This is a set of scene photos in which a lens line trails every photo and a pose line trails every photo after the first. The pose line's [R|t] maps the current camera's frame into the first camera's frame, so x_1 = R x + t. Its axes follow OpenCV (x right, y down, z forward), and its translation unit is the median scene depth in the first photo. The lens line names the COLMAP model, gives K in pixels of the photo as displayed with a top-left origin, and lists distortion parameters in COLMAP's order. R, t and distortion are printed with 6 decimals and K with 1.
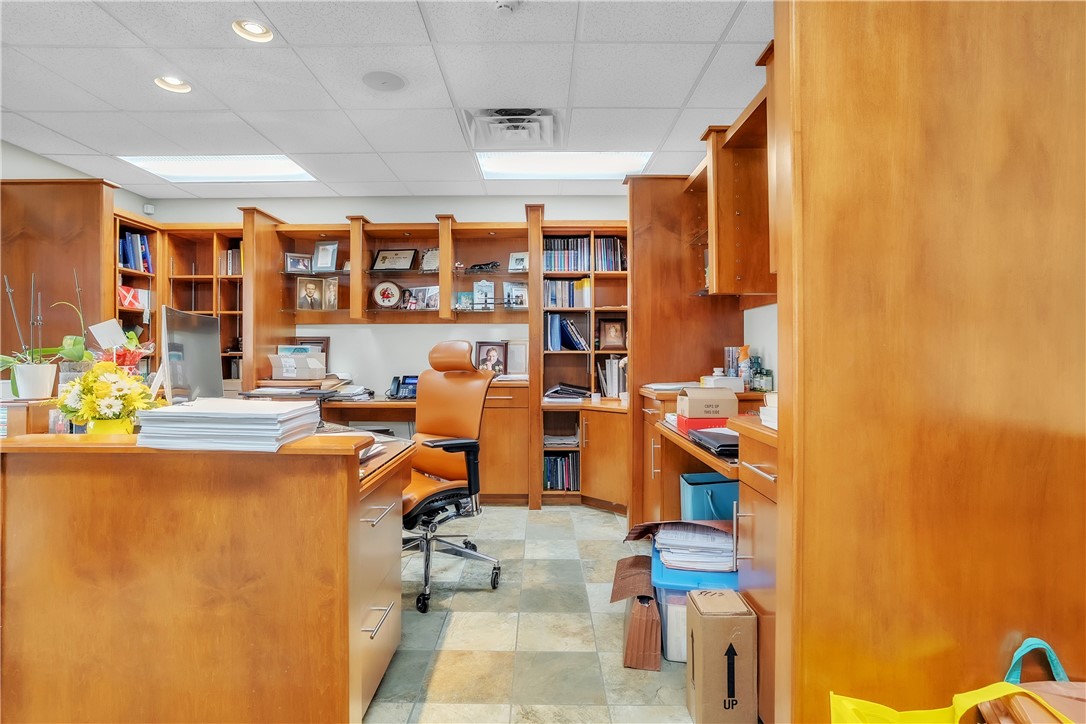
lens RADIAL K [[530.5, 0, 544.5], [0, 530.5, 354.0], [0, 0, 1]] dist [-0.044185, 0.011504]
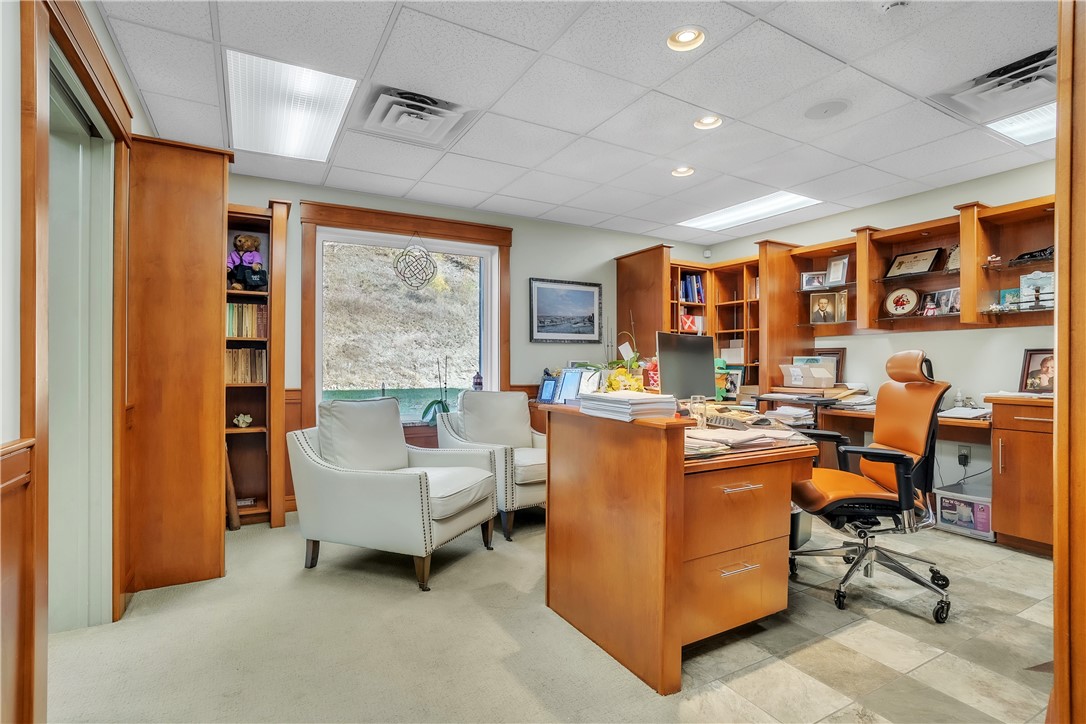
lens RADIAL K [[530.5, 0, 547.1], [0, 530.5, 367.8], [0, 0, 1]] dist [-0.044185, 0.011504]
pose [[0.494271, 0.007107, -0.869279, 0.224904], [-0.001817, 0.999973, 0.007142, 0.000636], [0.869306, -0.001951, 0.494271, -0.017739]]
